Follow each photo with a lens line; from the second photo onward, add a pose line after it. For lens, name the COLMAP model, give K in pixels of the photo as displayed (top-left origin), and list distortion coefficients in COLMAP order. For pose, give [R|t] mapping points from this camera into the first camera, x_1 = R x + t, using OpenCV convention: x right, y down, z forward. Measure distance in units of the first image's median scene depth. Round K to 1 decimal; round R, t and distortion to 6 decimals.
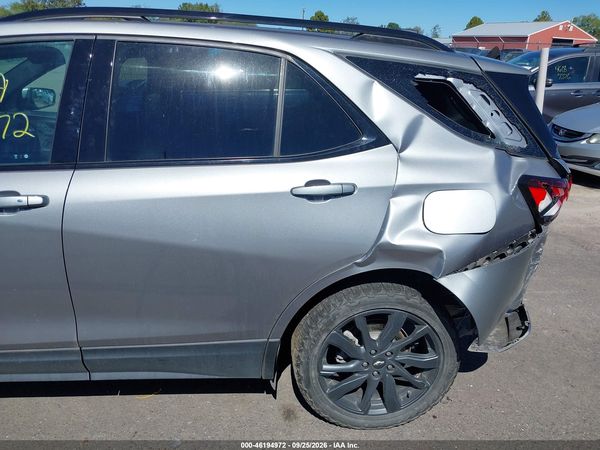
lens RADIAL K [[486.4, 0, 302.6], [0, 486.4, 231.1], [0, 0, 1]] dist [-0.009561, -0.005509]
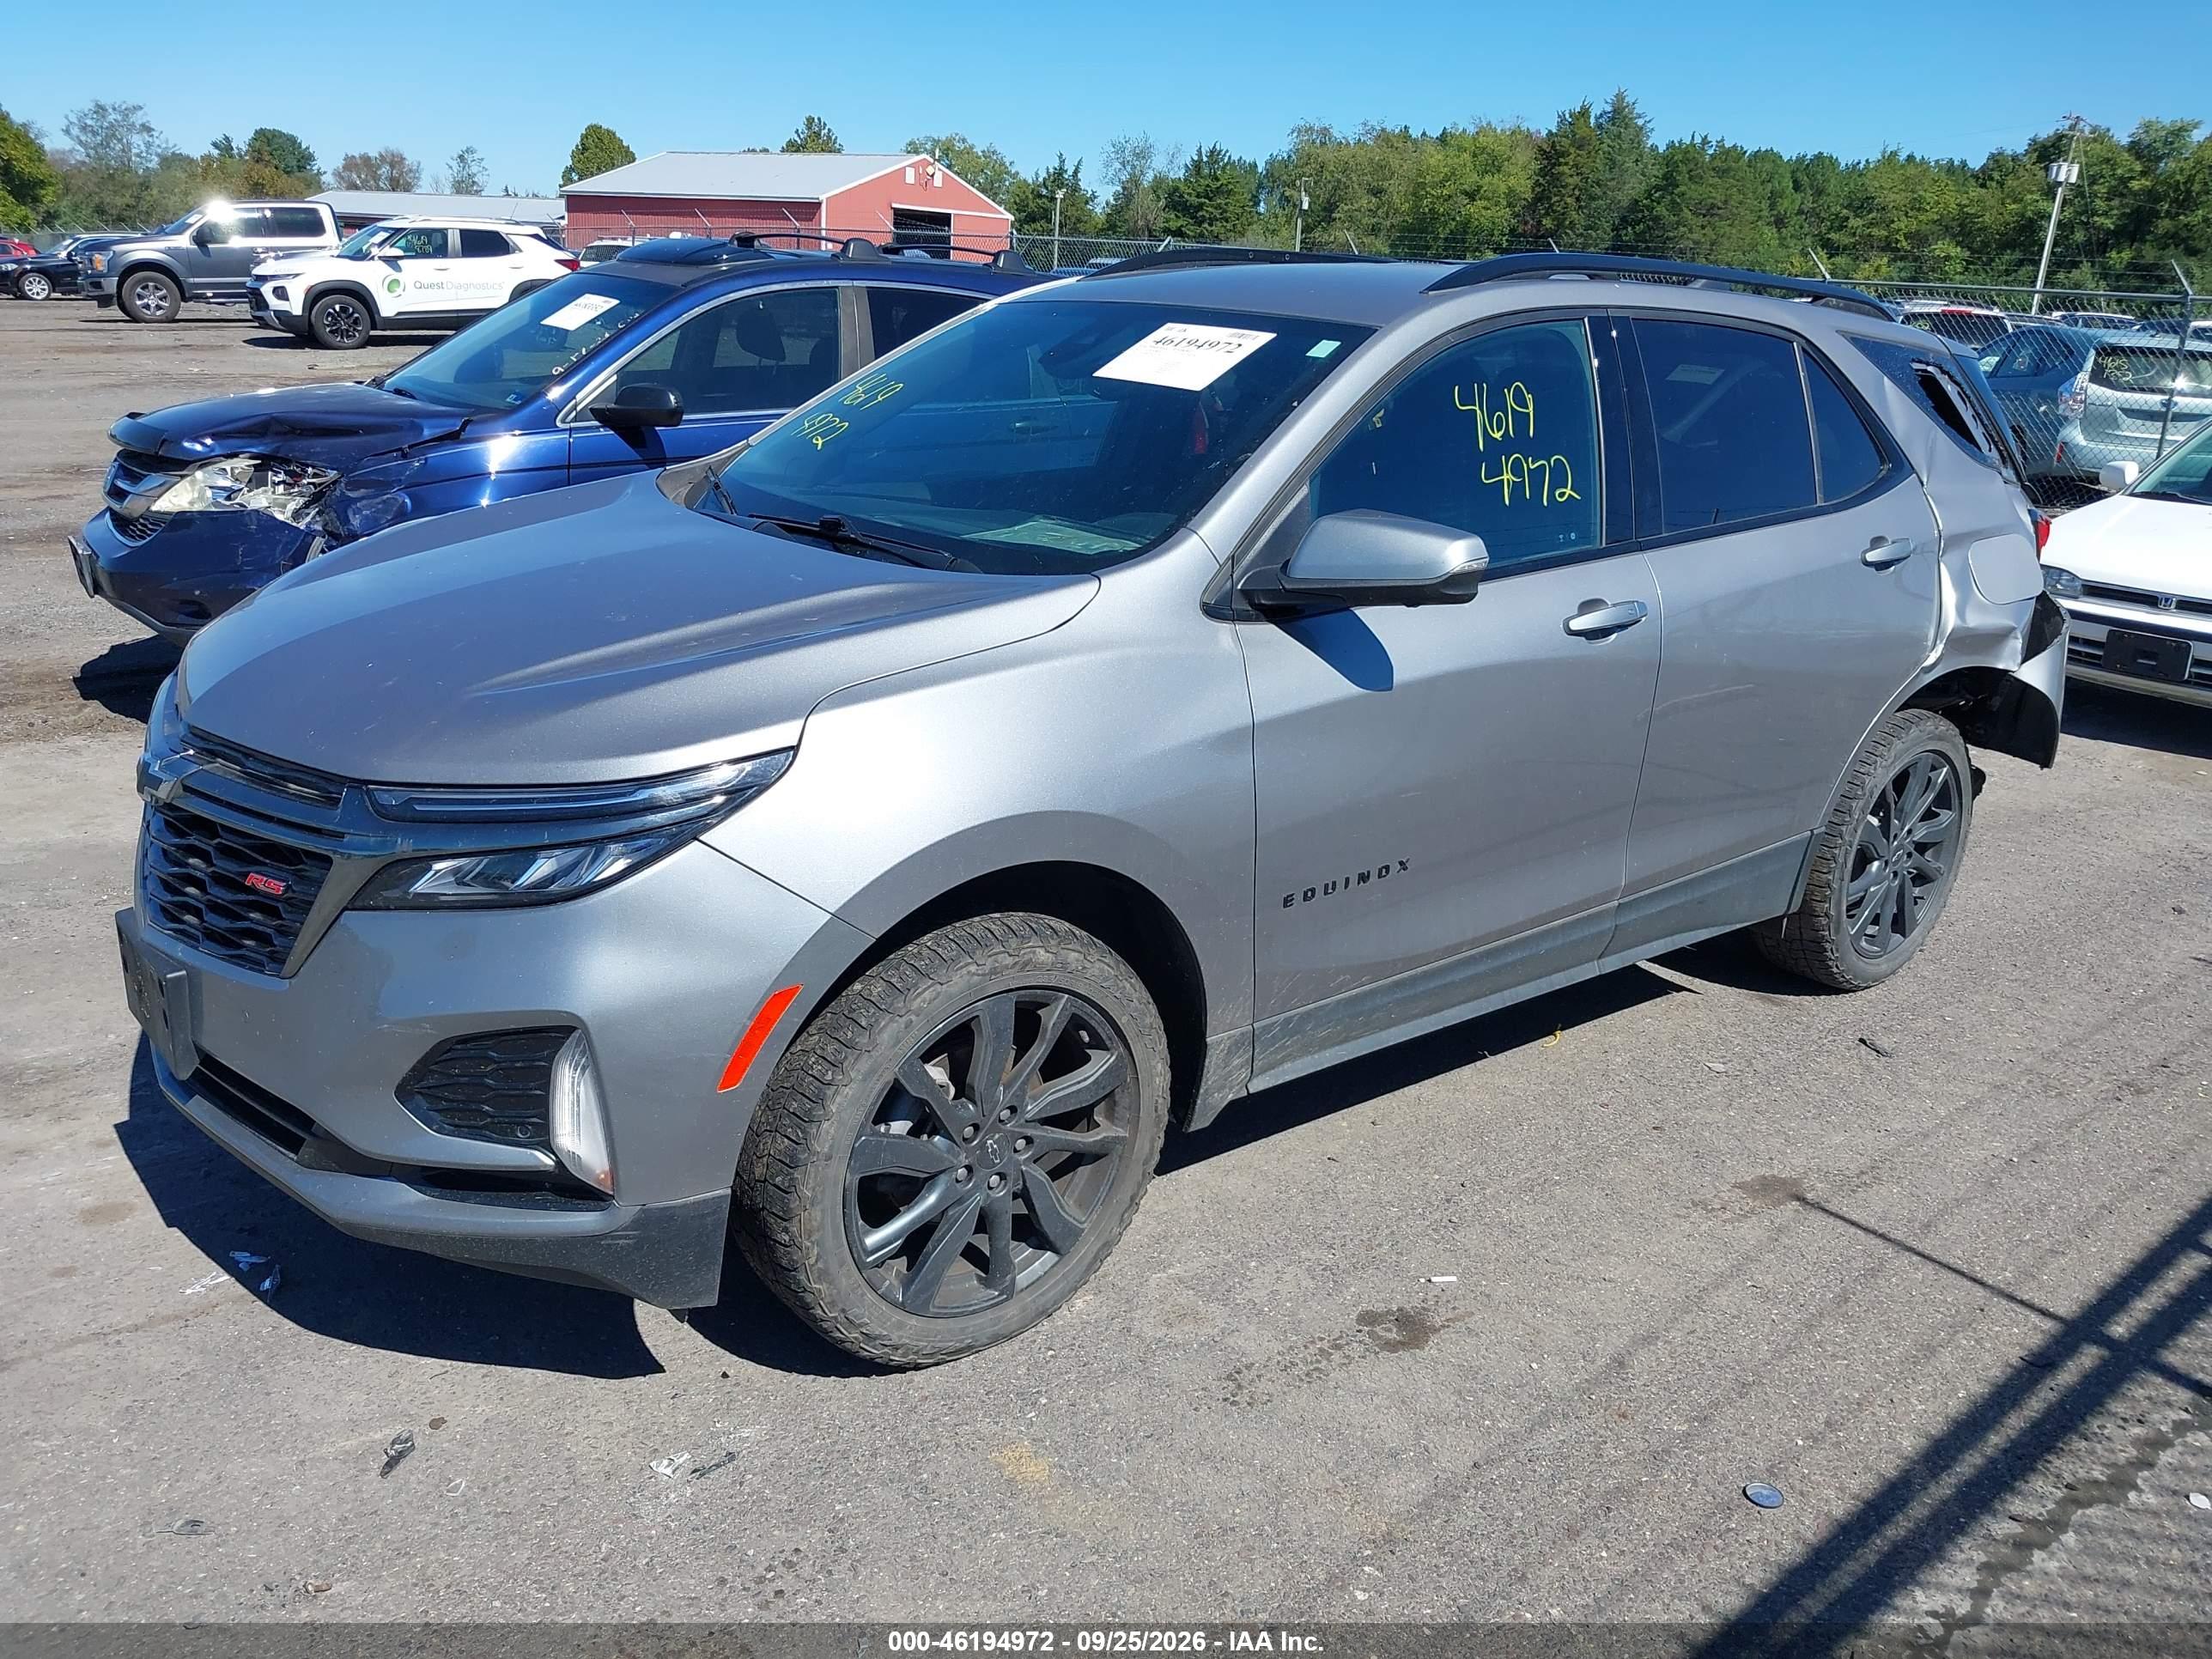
lens RADIAL K [[1711.5, 0, 1113.9], [0, 1711.5, 849.3], [0, 0, 1]] dist [0.029792, -0.035806]
pose [[0.825929, -0.179608, 0.534398, -1.924264], [0.188429, 0.981328, 0.038597, 0.014205], [-0.531352, 0.068818, 0.844351, -0.280587]]
